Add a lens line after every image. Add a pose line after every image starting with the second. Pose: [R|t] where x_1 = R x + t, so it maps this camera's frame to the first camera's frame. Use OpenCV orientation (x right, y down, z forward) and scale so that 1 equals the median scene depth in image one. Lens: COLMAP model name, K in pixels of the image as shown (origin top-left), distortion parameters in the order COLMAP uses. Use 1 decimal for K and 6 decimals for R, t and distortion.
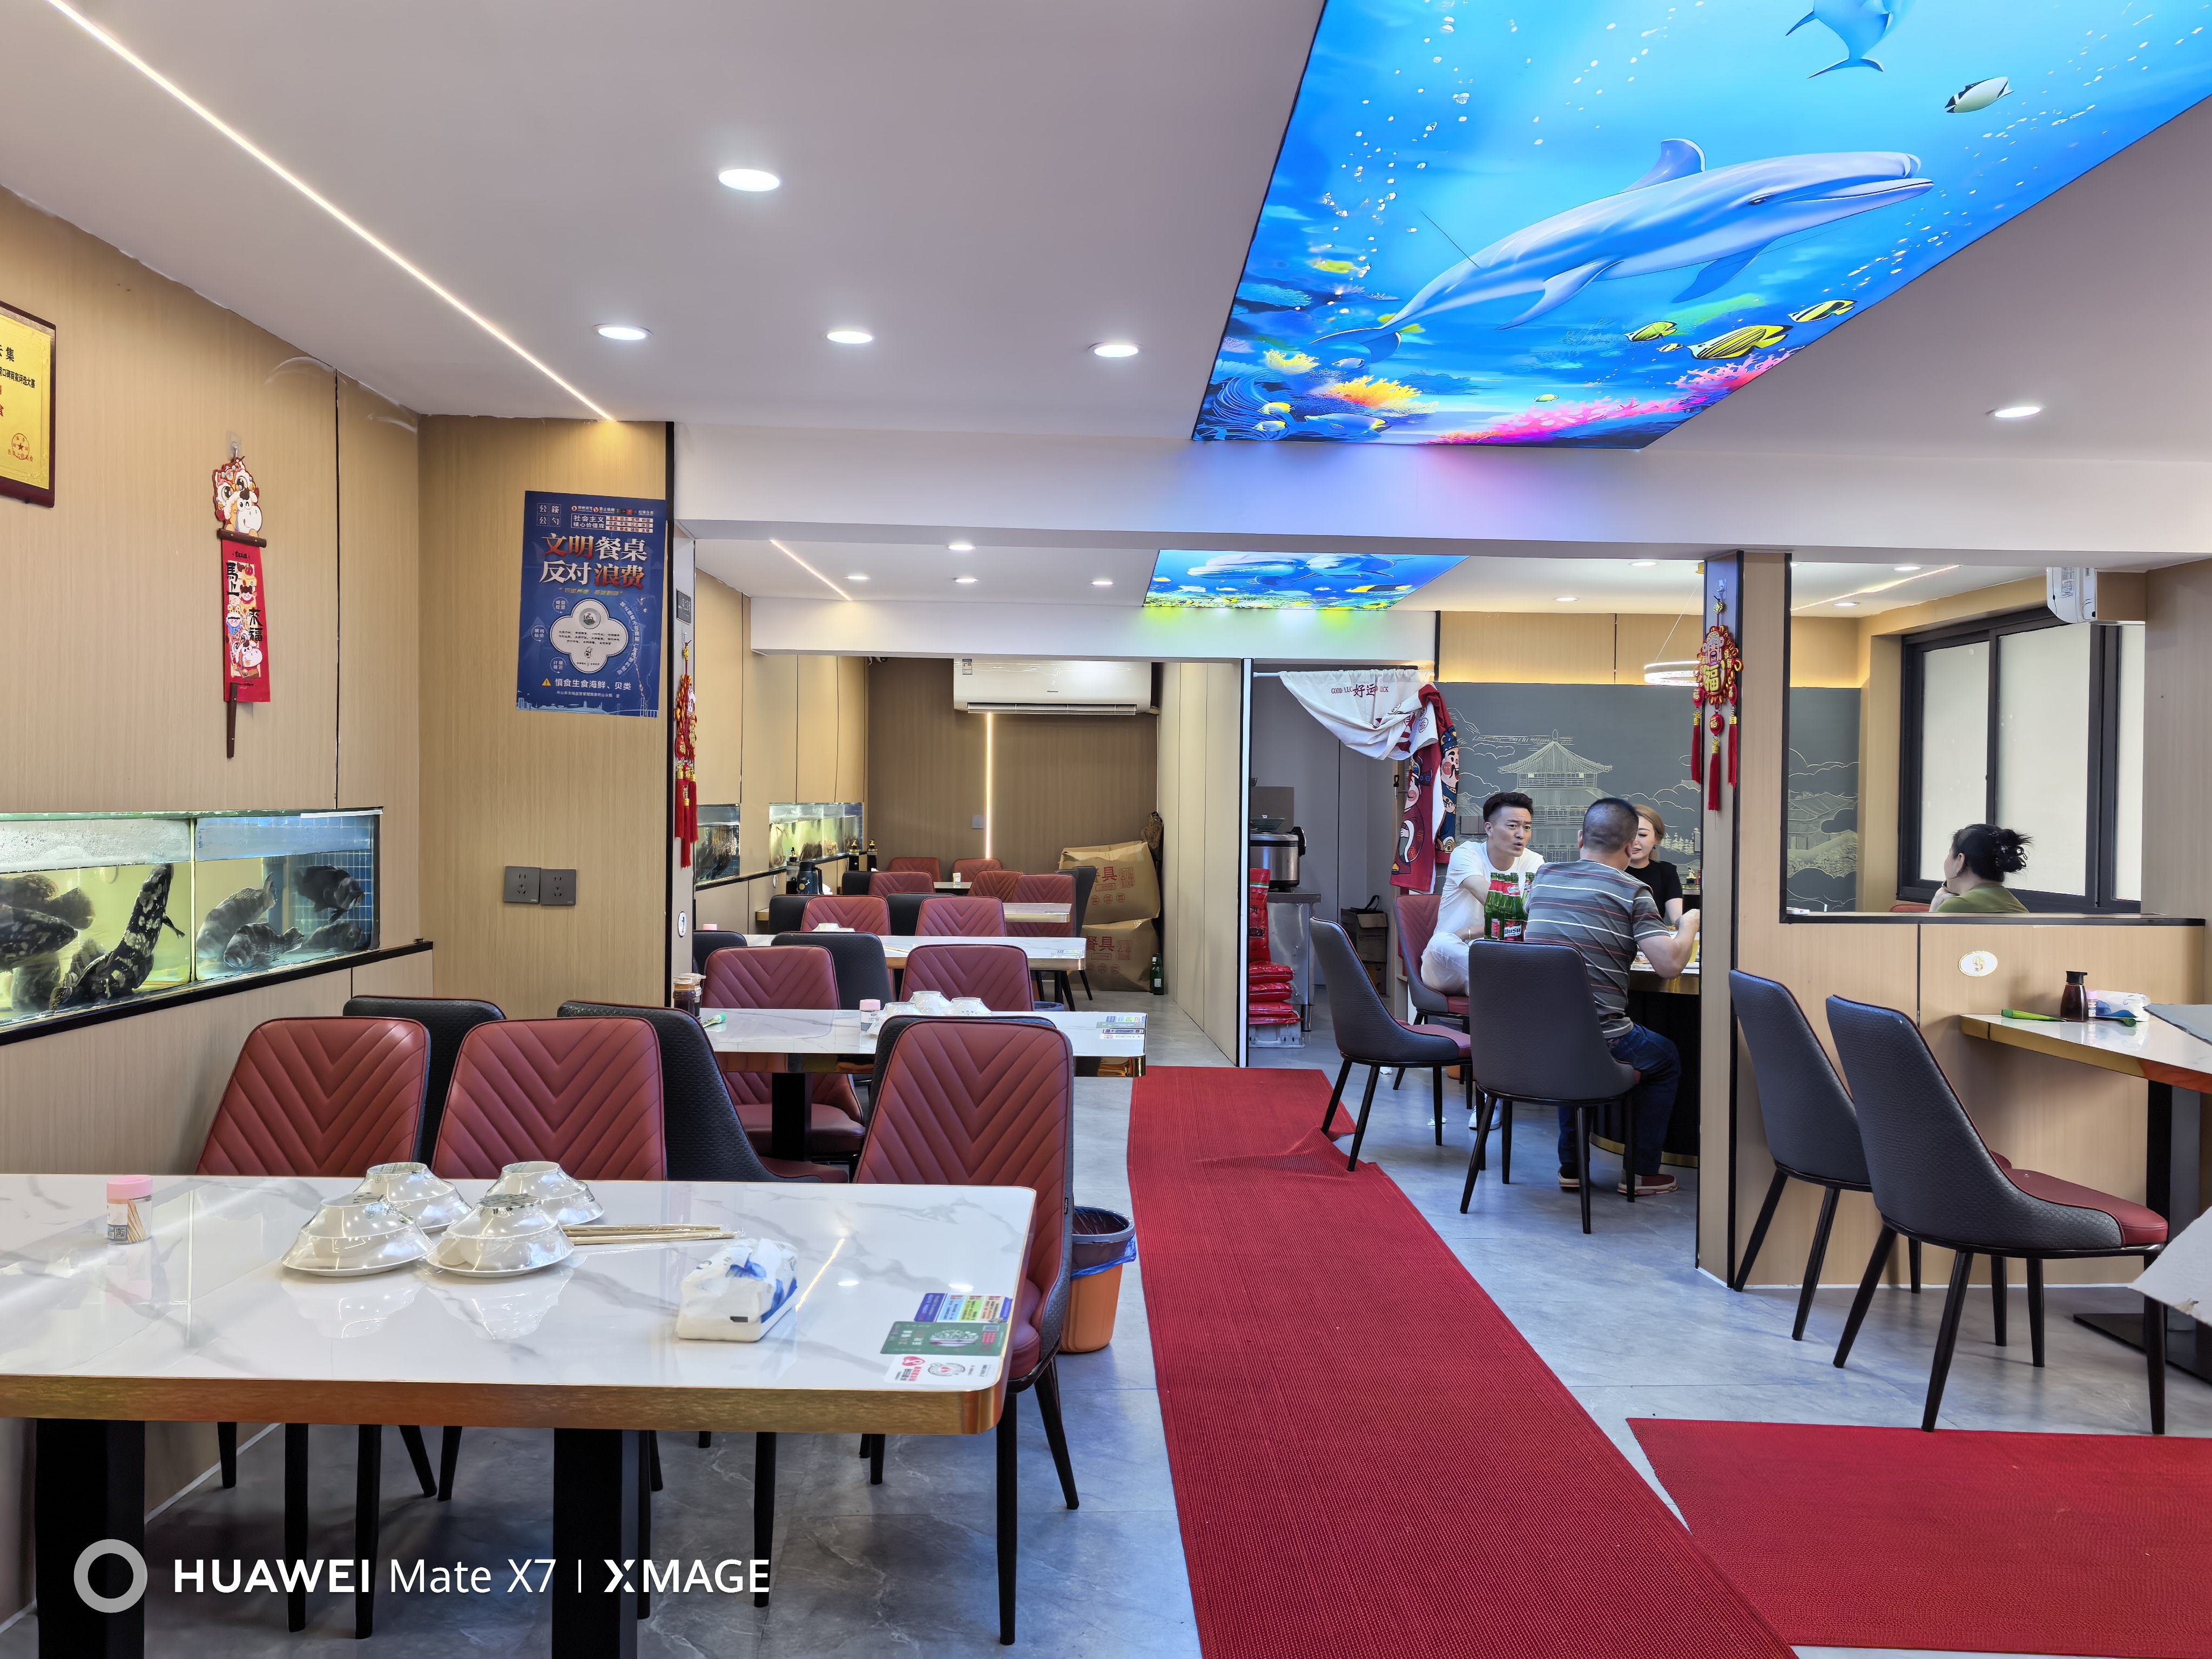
lens RADIAL K [[1642.8, 0, 1039.5], [0, 1642.8, 822.5], [0, 0, 1]] dist [0.089642, -0.072590]
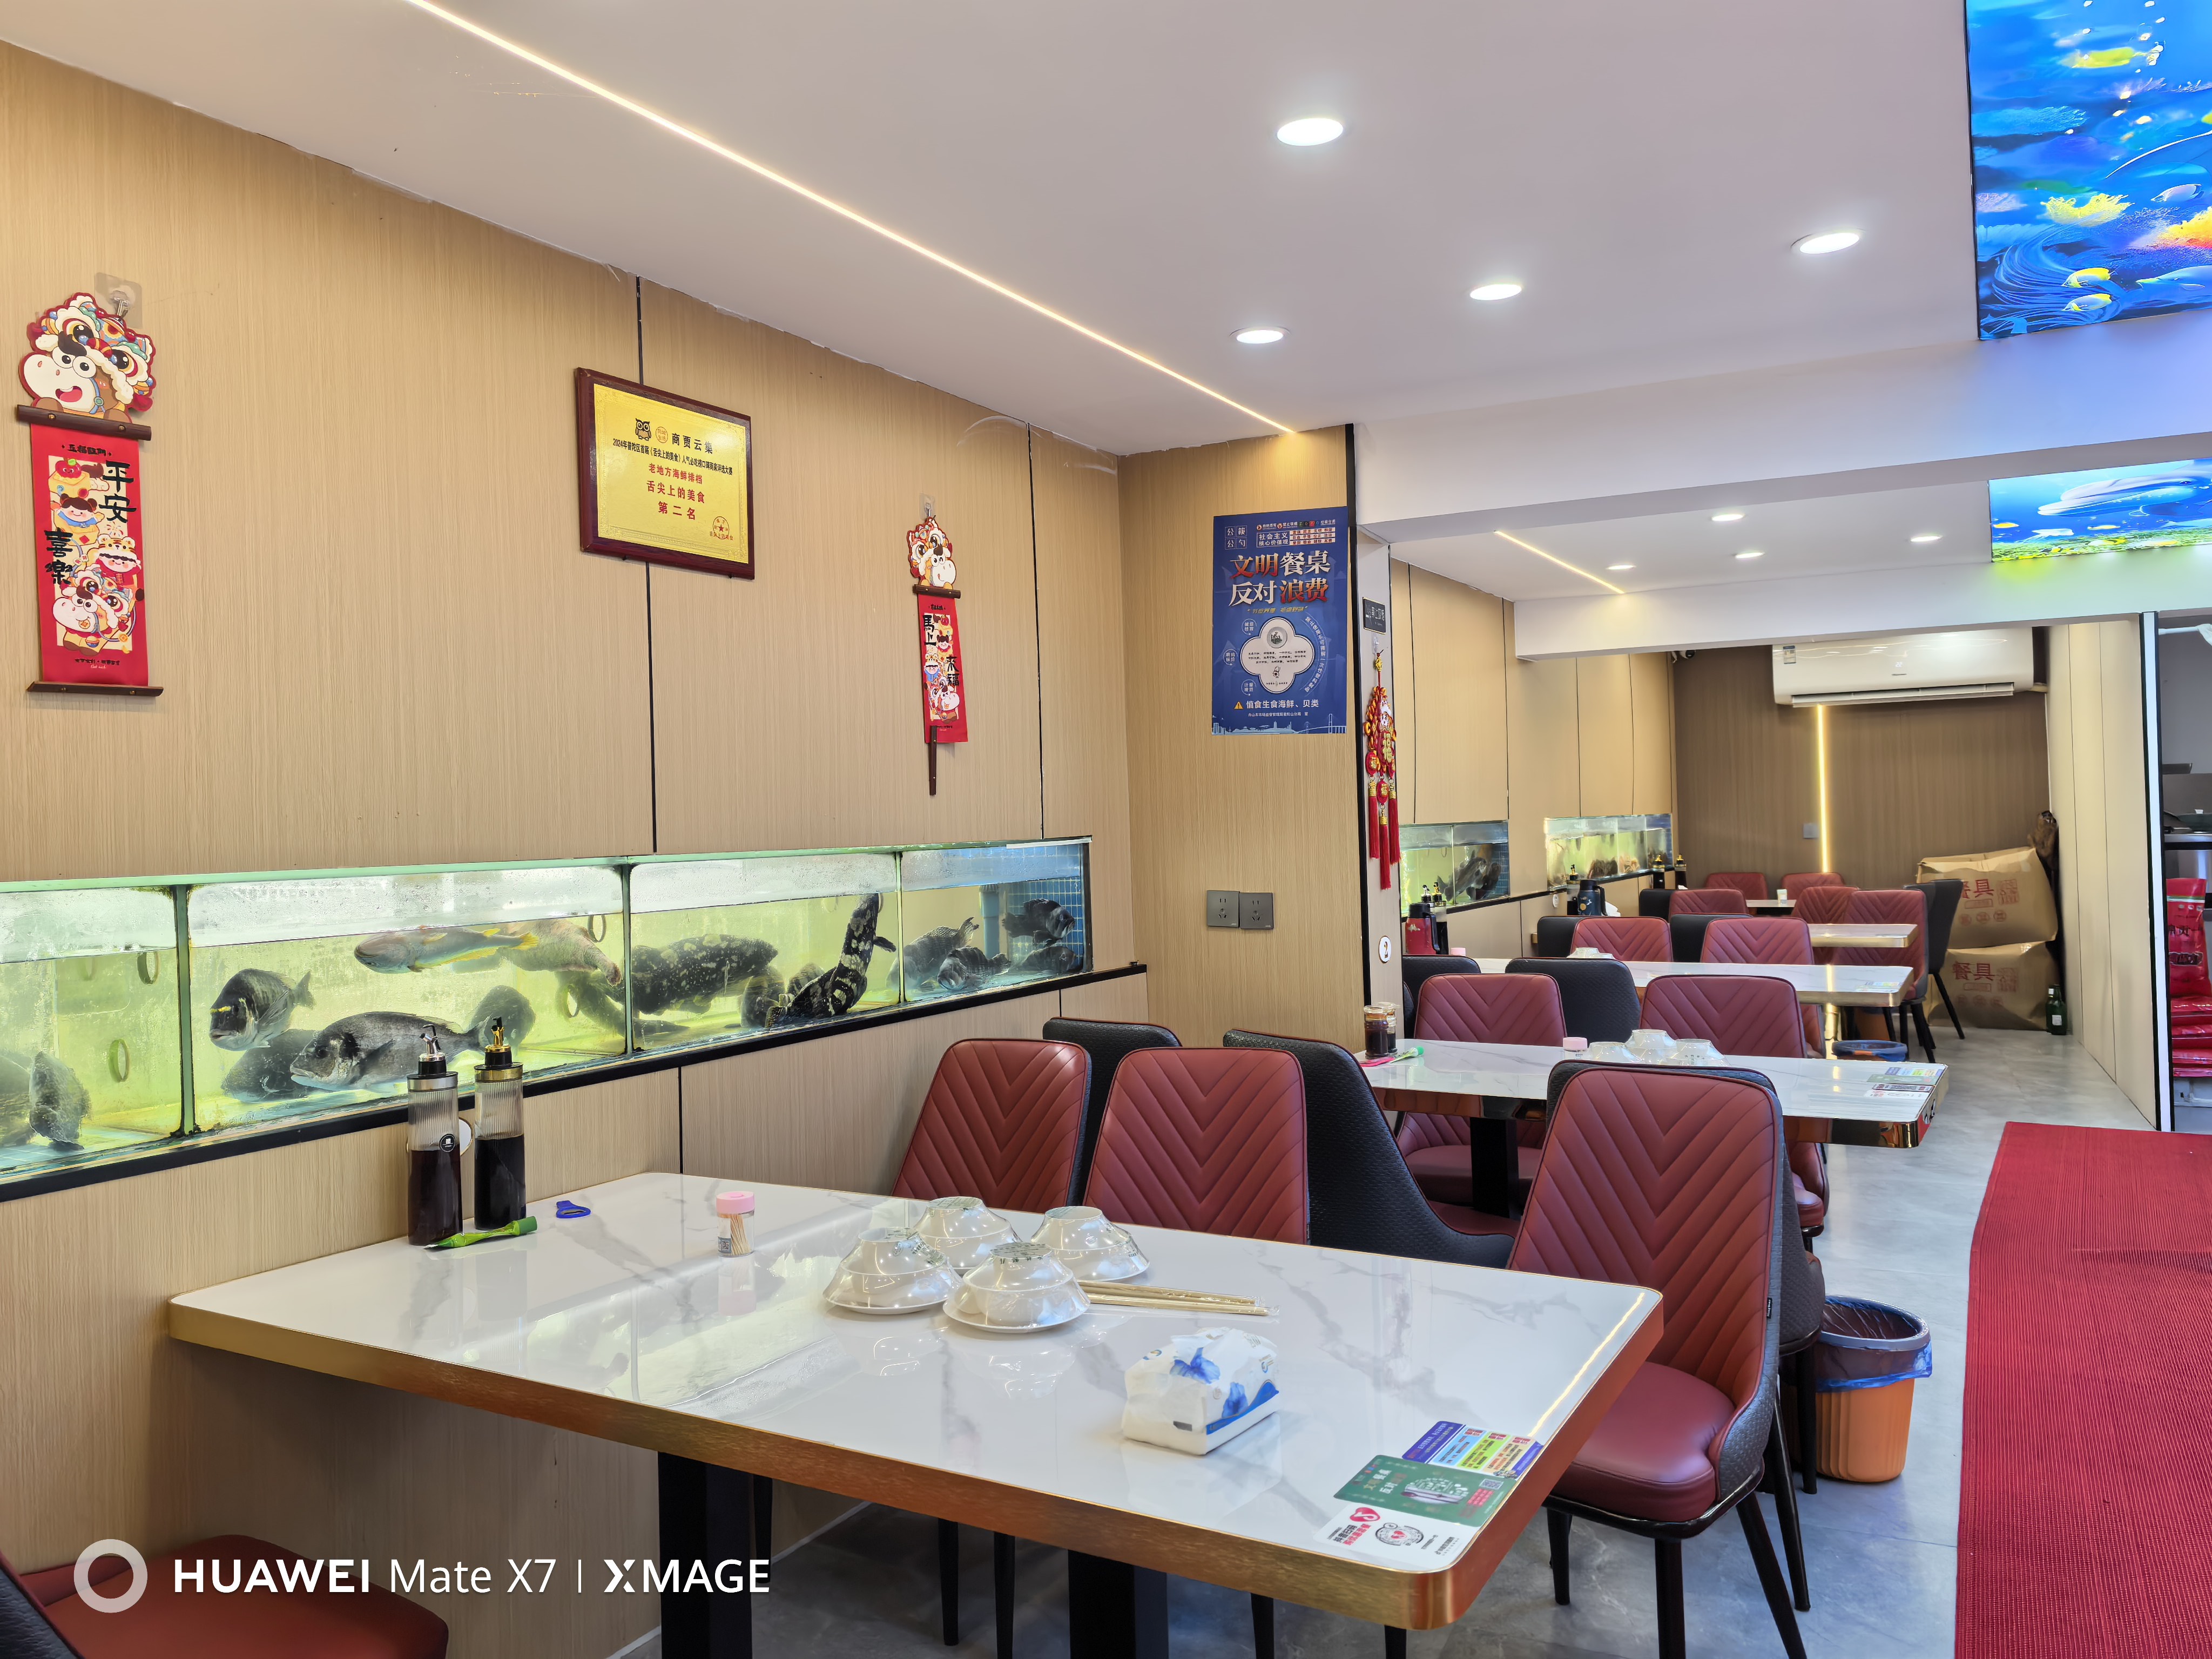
lens RADIAL K [[1642.8, 0, 1039.5], [0, 1642.8, 822.5], [0, 0, 1]] dist [0.089642, -0.072590]
pose [[0.883587, -0.034829, -0.466970, 0.066520], [0.029351, 0.999389, -0.019001, 0.001044], [0.467347, 0.003083, 0.884069, 0.084110]]
